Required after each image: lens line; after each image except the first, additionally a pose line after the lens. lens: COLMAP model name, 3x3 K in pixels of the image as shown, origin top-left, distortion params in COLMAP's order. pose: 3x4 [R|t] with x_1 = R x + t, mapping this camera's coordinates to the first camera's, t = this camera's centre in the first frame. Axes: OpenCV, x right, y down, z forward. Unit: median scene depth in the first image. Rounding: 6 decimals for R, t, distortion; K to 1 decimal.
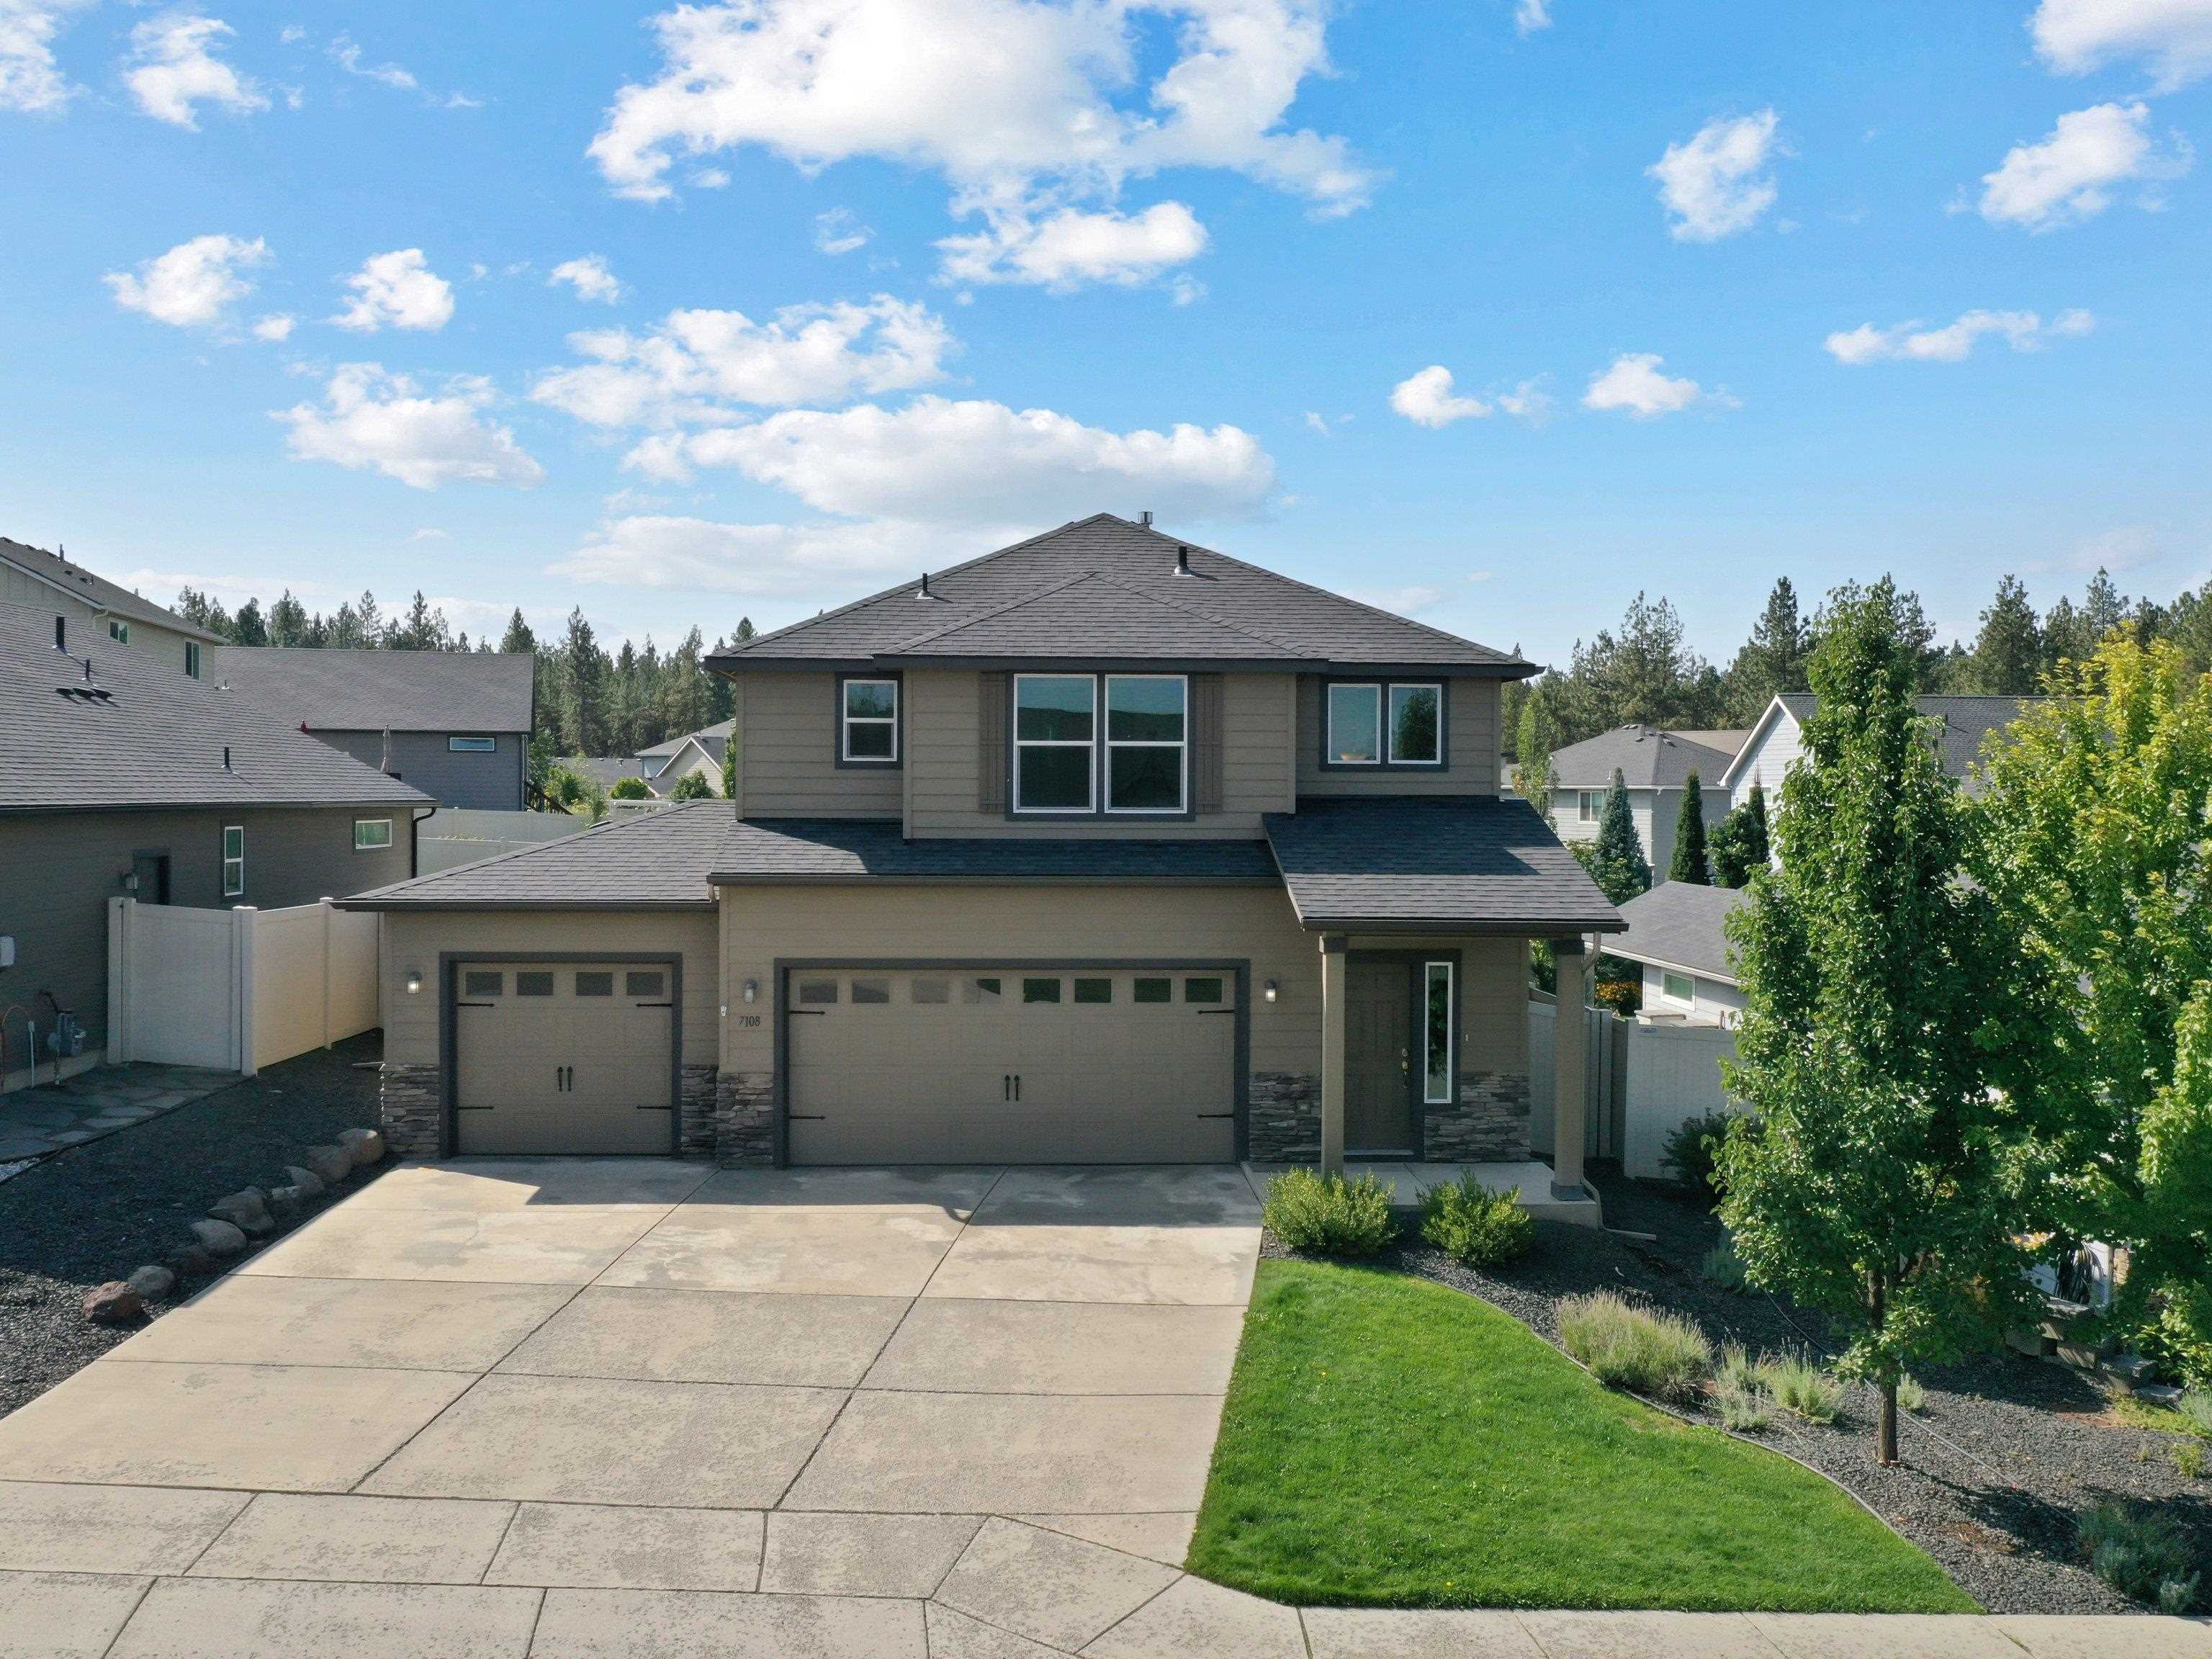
lens RADIAL K [[1936.6, 0, 1106.0], [0, 1936.6, 829.5], [0, 0, 1]] dist [-0.008131, 0.003476]
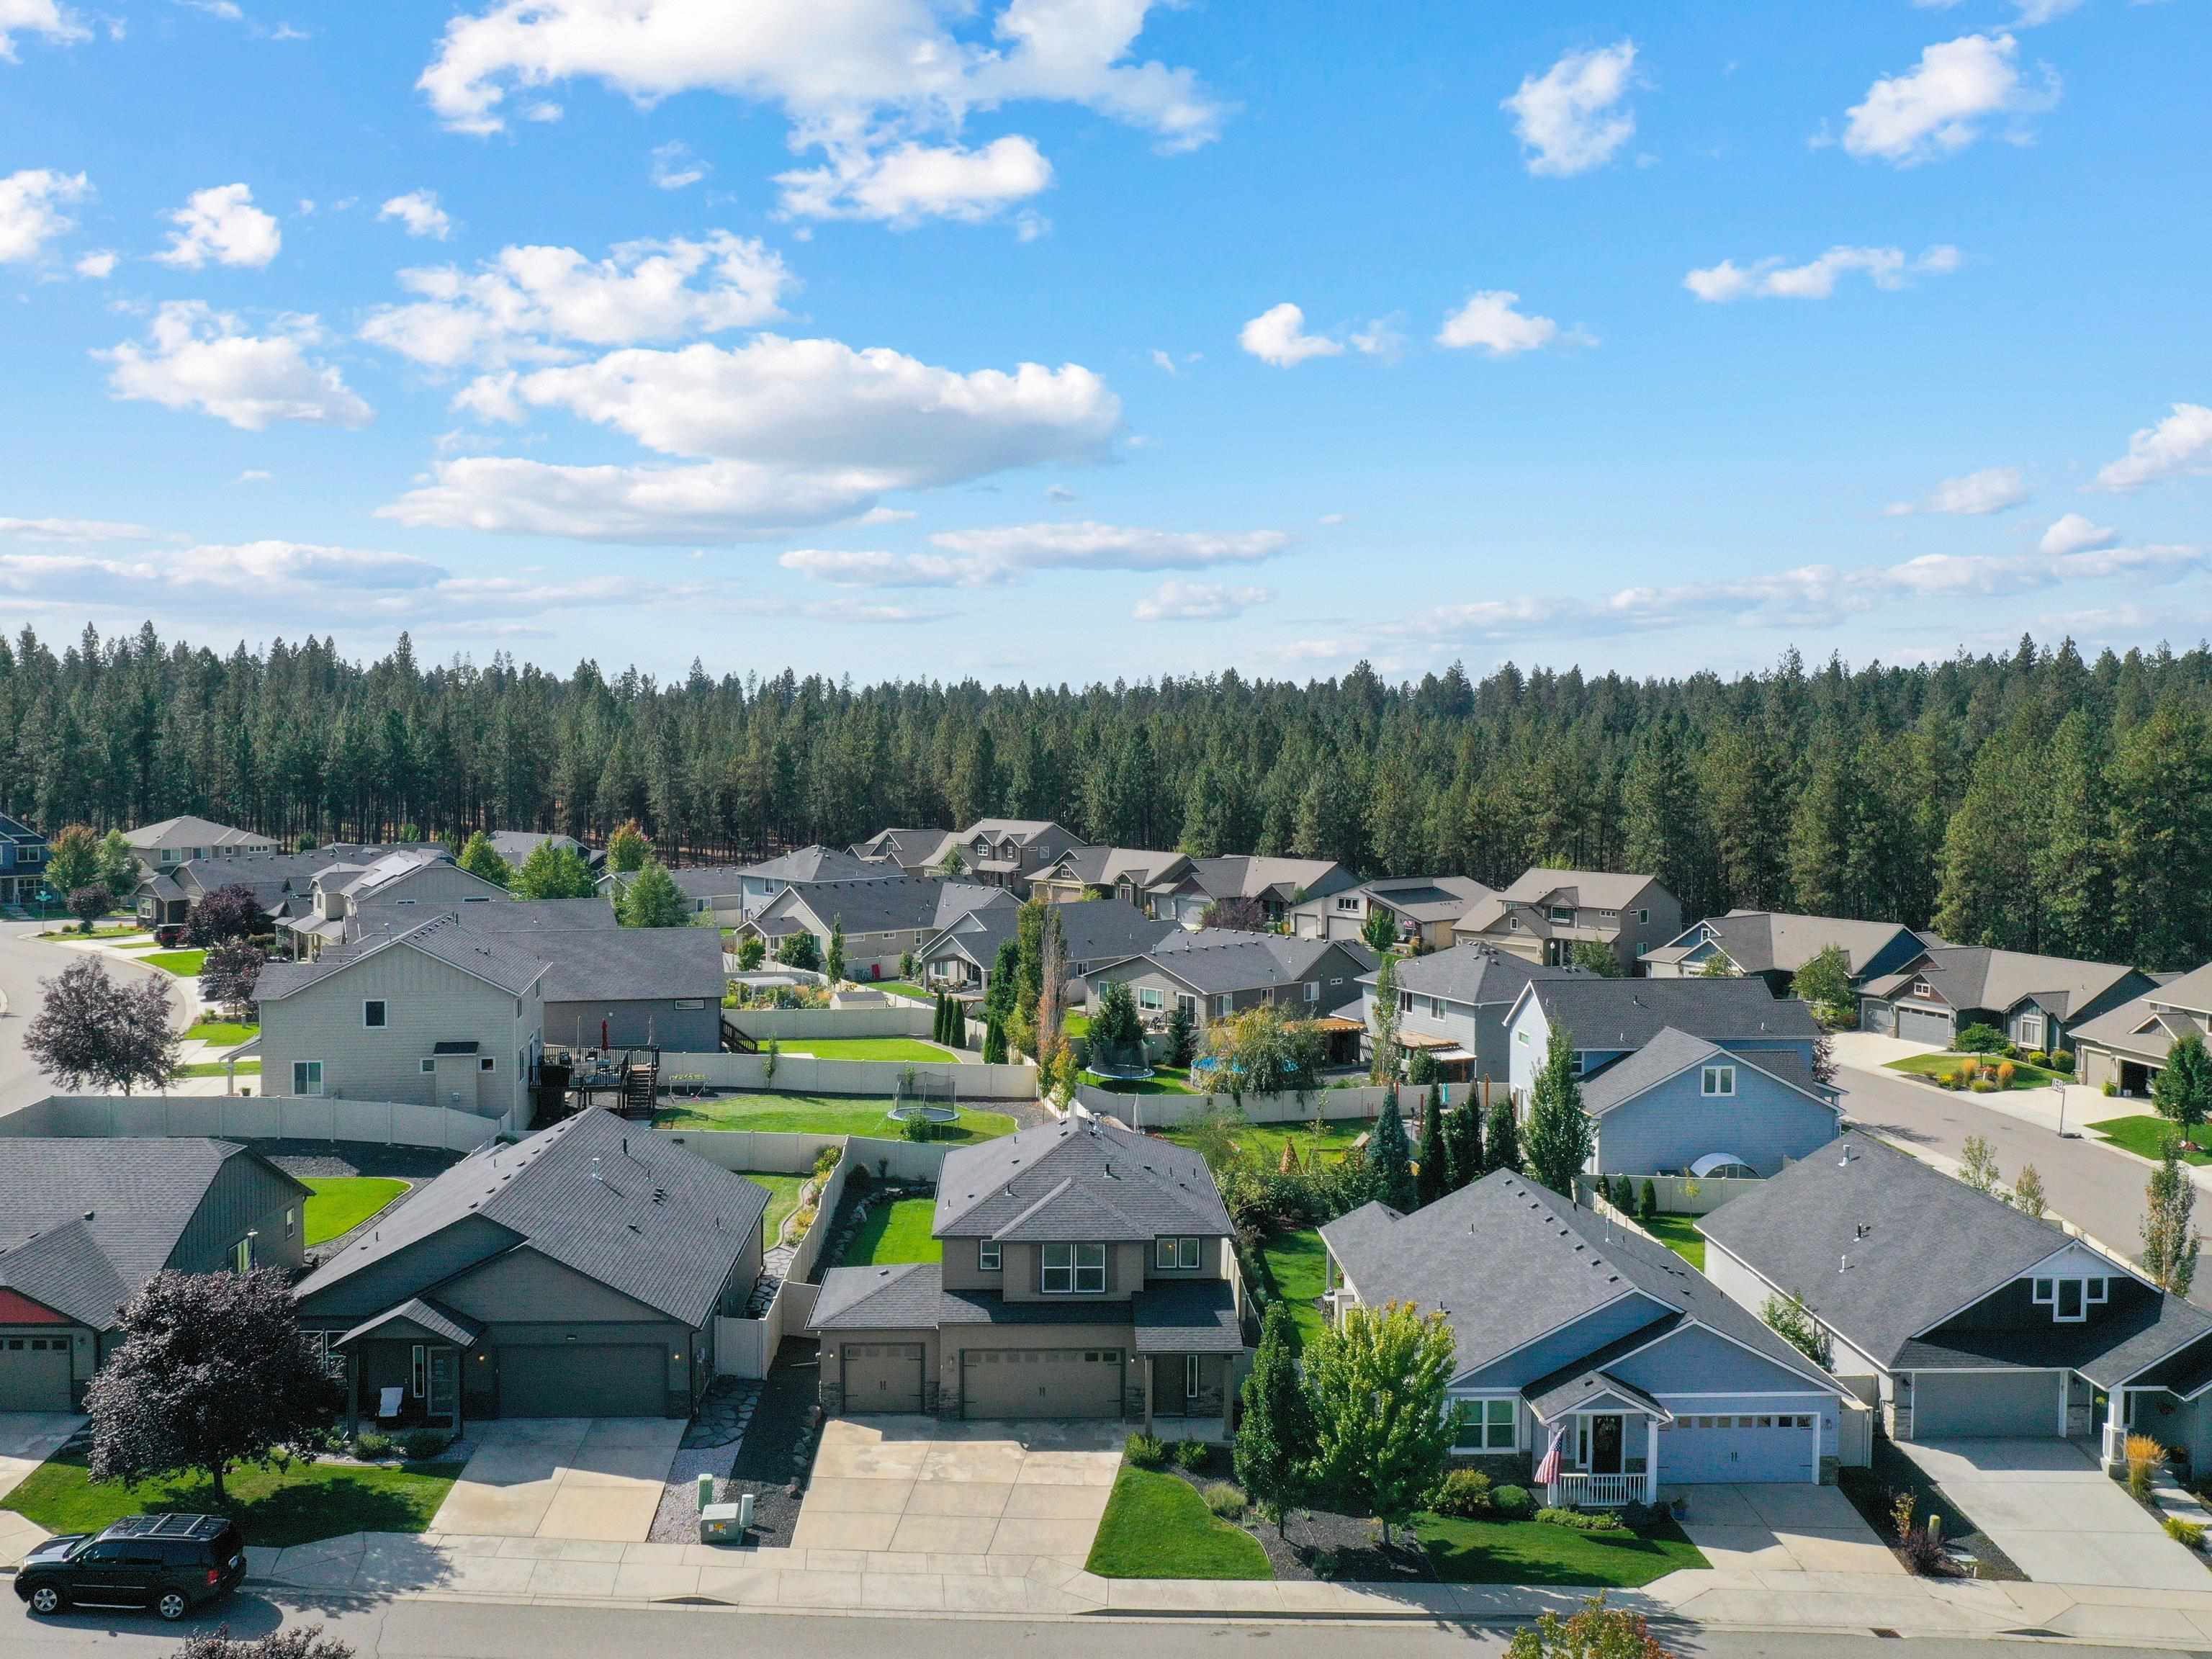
lens RADIAL K [[1940.4, 0, 1100.0], [0, 1940.4, 816.2], [0, 0, 1]] dist [-0.017071, 0.013040]
pose [[0.999874, -0.002099, -0.015753, 0.082128], [0.002472, 0.999717, 0.023667, -0.771945], [0.015699, -0.023703, 0.999596, -1.806363]]
